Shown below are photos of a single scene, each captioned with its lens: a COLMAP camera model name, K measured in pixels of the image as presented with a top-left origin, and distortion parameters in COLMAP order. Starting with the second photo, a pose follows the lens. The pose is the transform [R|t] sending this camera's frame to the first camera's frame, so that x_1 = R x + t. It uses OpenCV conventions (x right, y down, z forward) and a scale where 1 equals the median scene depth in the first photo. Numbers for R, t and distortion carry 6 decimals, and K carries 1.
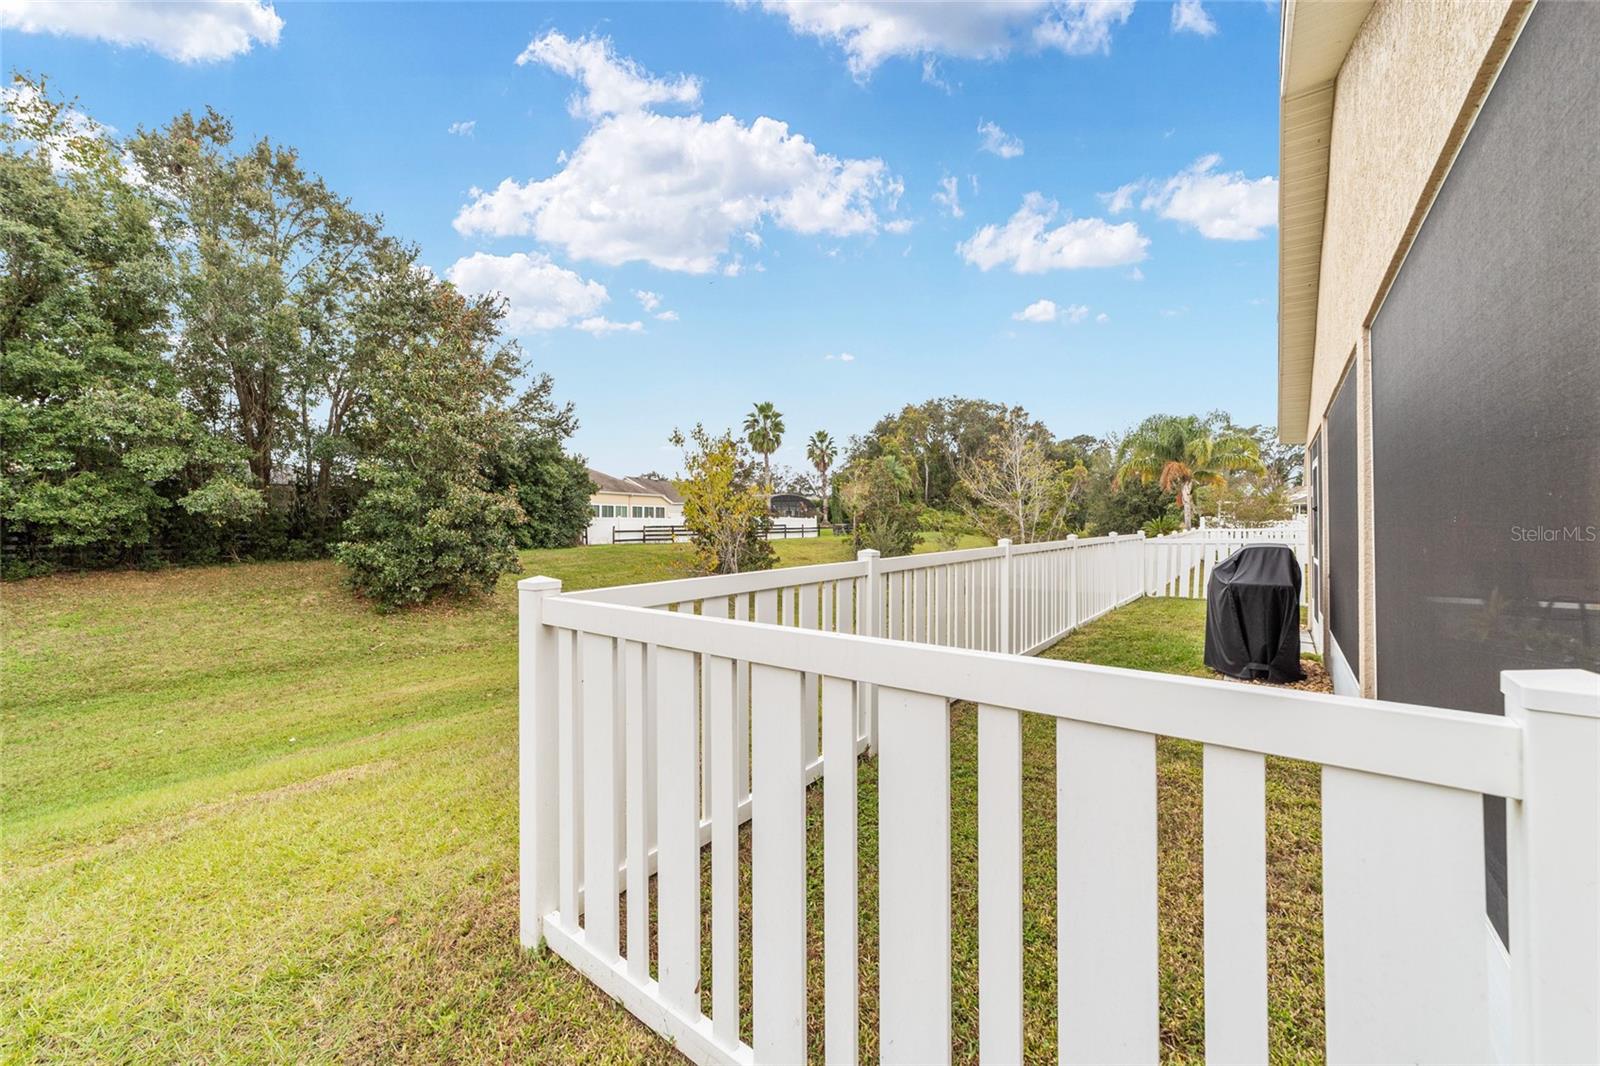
lens RADIAL K [[613.1, 0, 807.8], [0, 613.1, 528.3], [0, 0, 1]] dist [-0.013718, 0.006104]
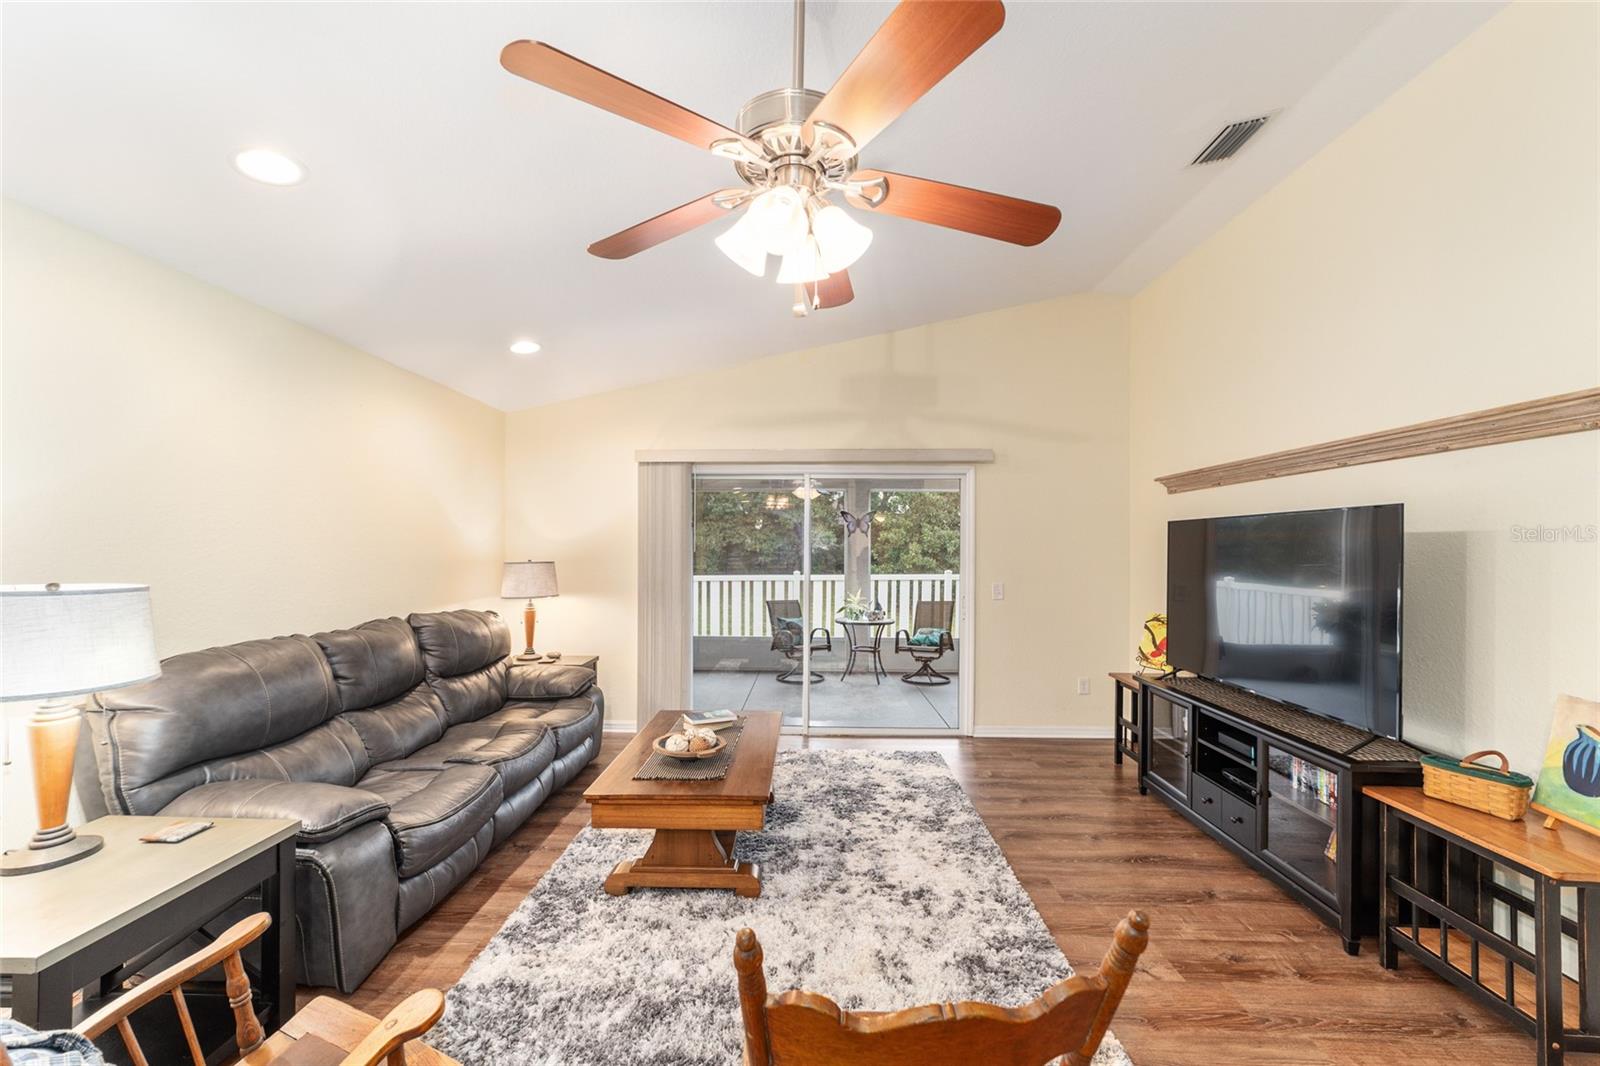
lens RADIAL K [[613.1, 0, 800.8], [0, 613.1, 549.6], [0, 0, 1]] dist [-0.013718, 0.006104]
pose [[0.592879, 0.005453, -0.805273, 0.255548], [-0.010565, 0.999944, -0.001007, -0.006770], [0.805222, 0.009104, 0.592903, -0.062309]]
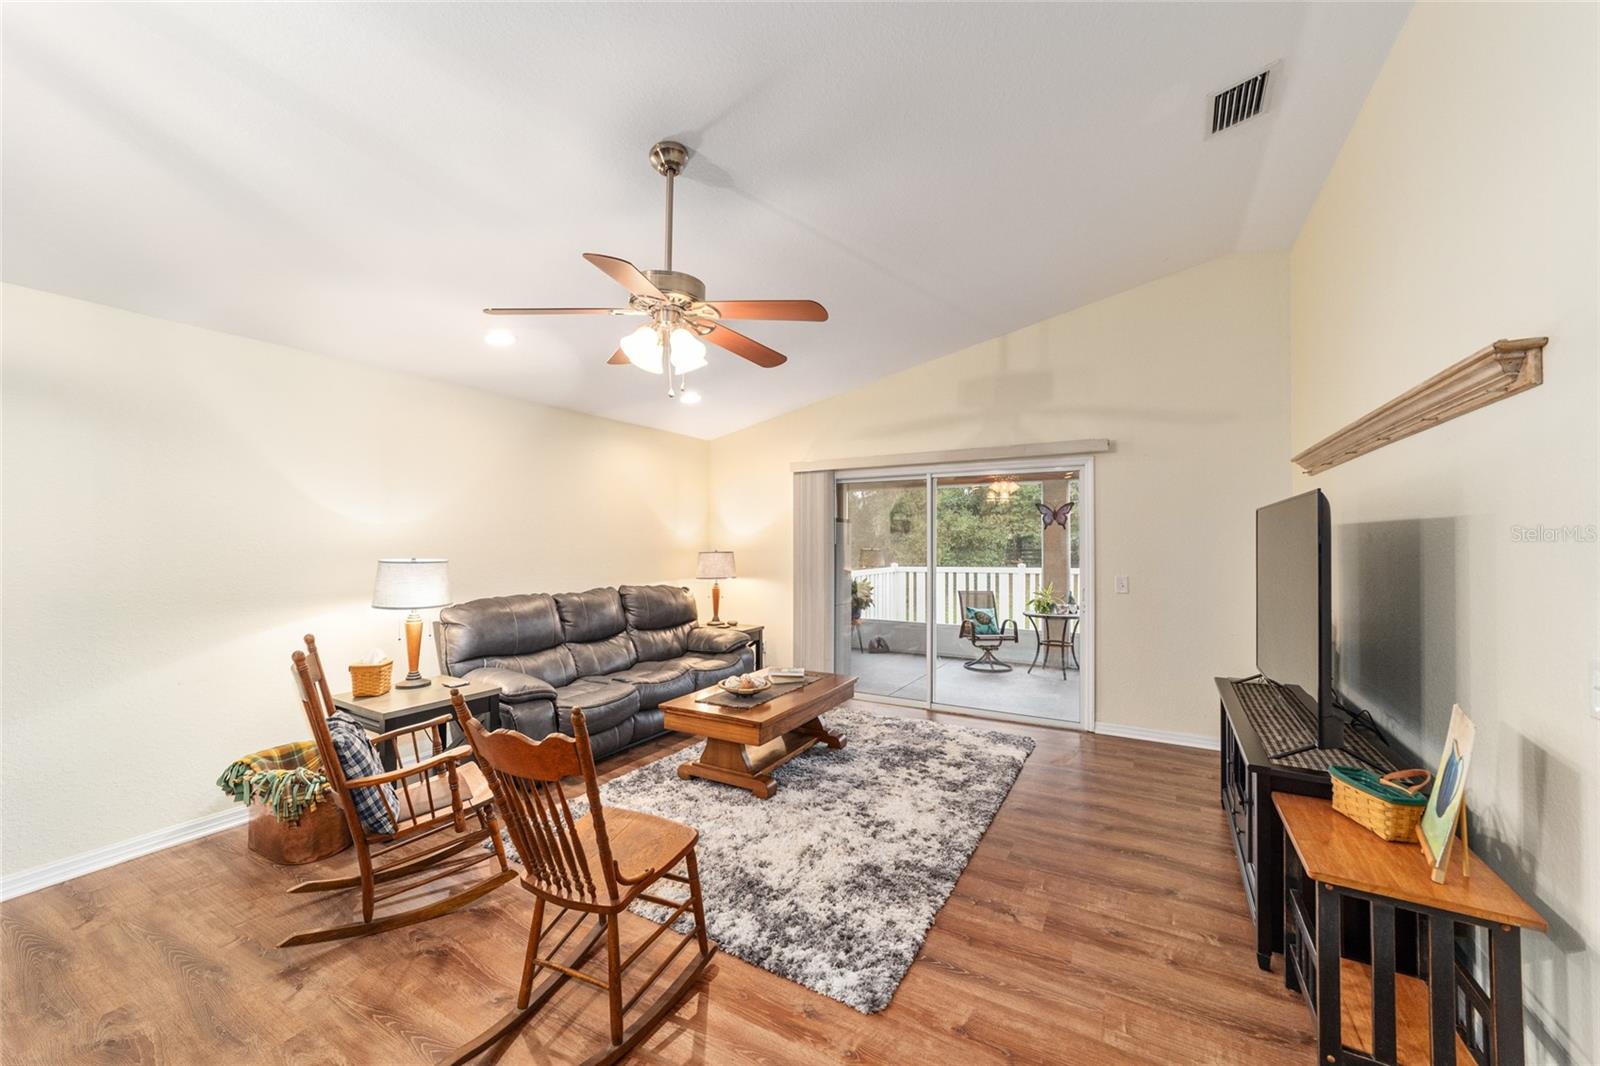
lens RADIAL K [[613.1, 0, 799.8], [0, 613.1, 532.1], [0, 0, 1]] dist [-0.013718, 0.006104]
pose [[0.136077, -0.012869, -0.990615, 0.293046], [-0.006783, 0.999880, -0.013921, -0.006997], [0.990675, 0.008613, 0.135973, -0.031091]]
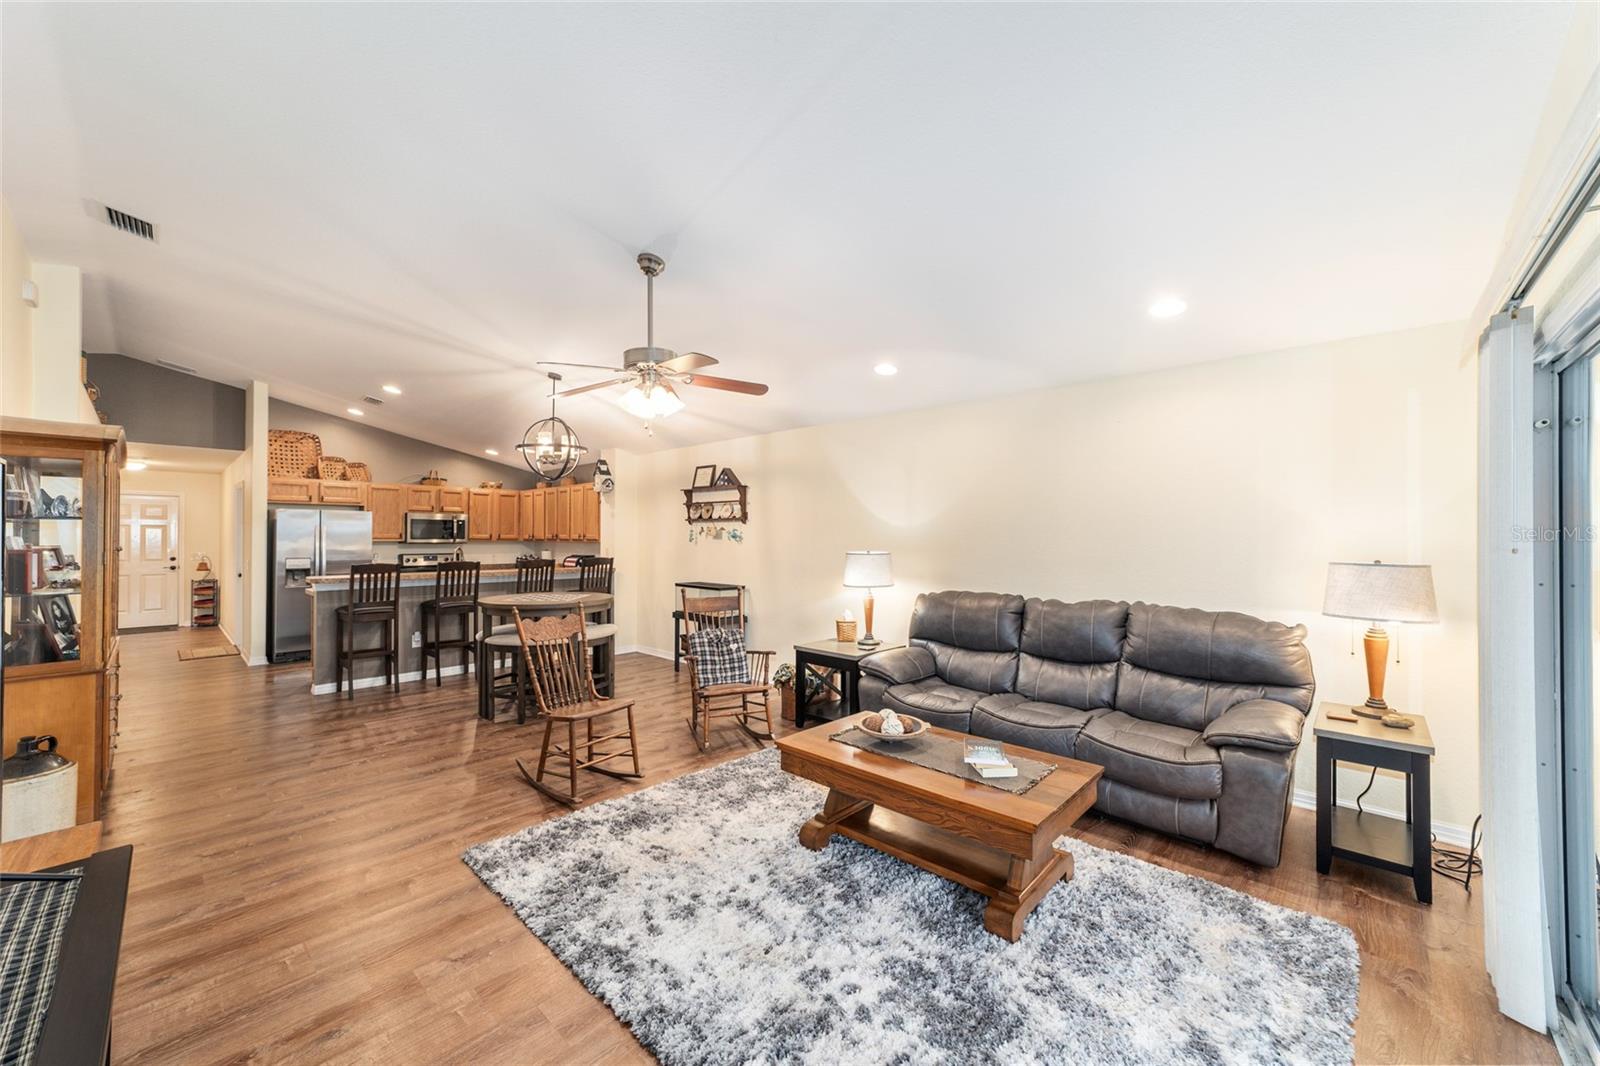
lens RADIAL K [[613.1, 0, 796.5], [0, 613.1, 530.0], [0, 0, 1]] dist [-0.013718, 0.006104]
pose [[-0.994862, 0.000302, 0.101238, 0.185743], [-0.000091, 0.999992, -0.003876, -0.007922], [-0.101239, -0.003865, -0.994855, 0.061217]]
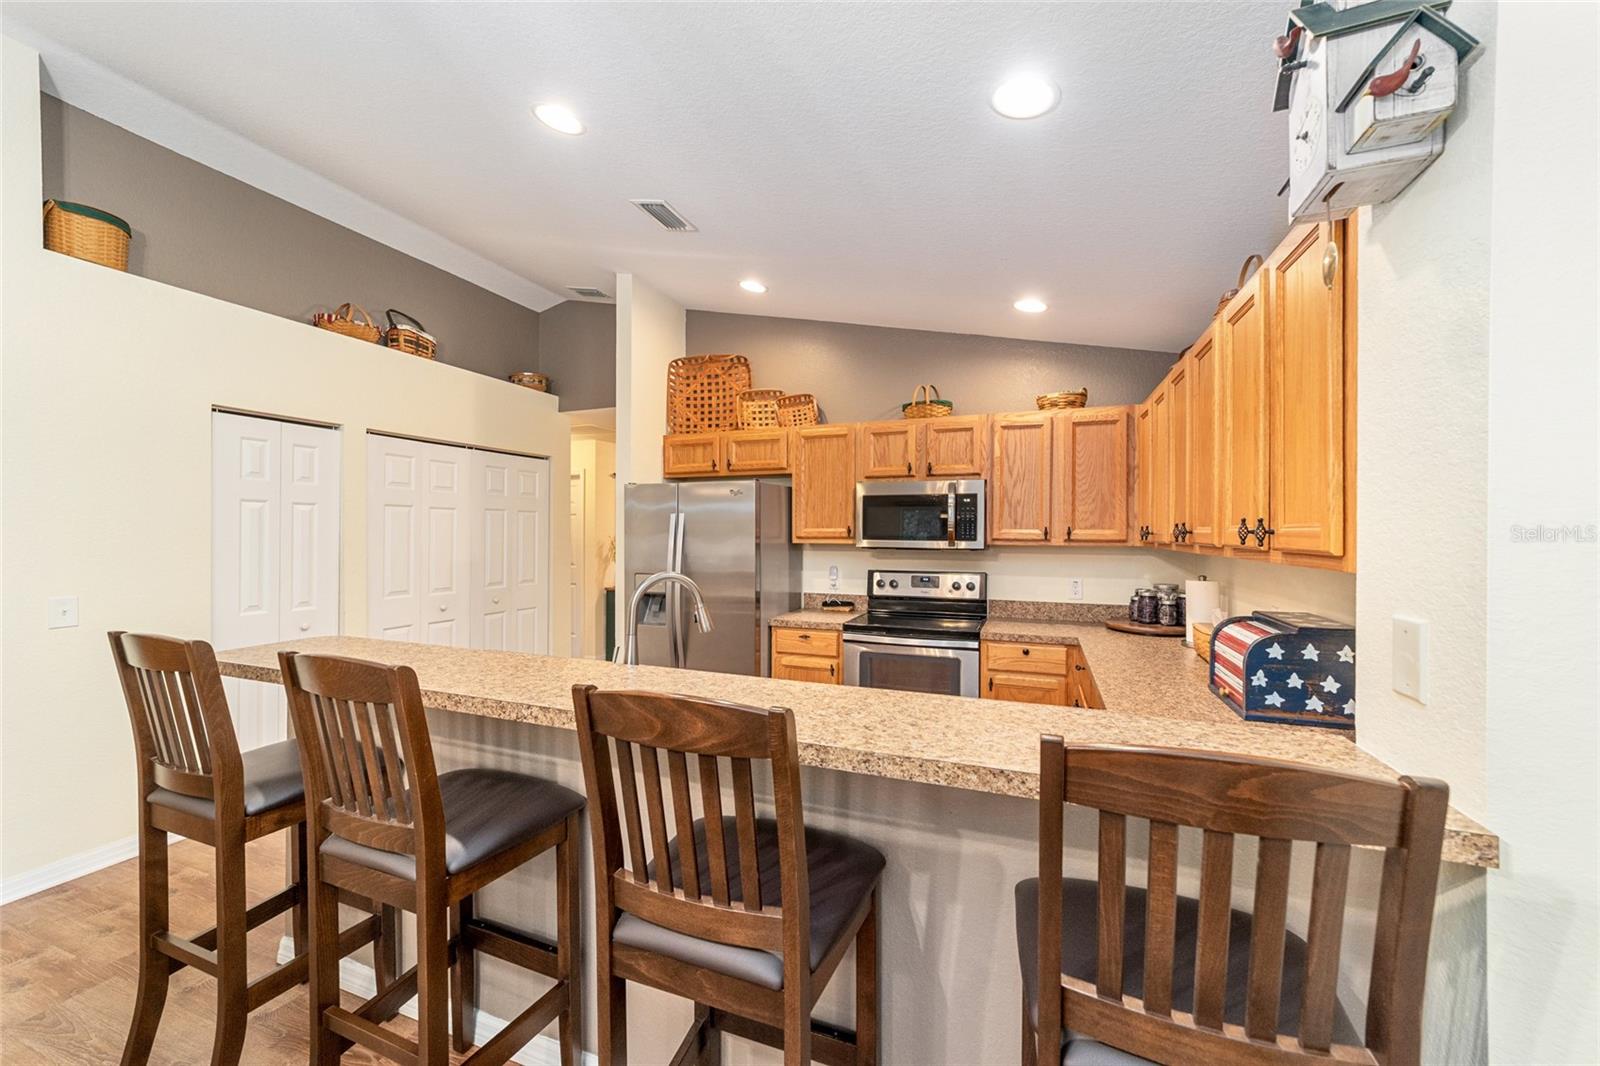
lens RADIAL K [[613.1, 0, 793.9], [0, 613.1, 535.7], [0, 0, 1]] dist [-0.013718, 0.006104]
pose [[-0.278148, -0.005884, 0.960520, 0.259538], [0.004537, 0.999962, 0.007440, -0.006810], [-0.960527, 0.006427, -0.278111, -0.122891]]
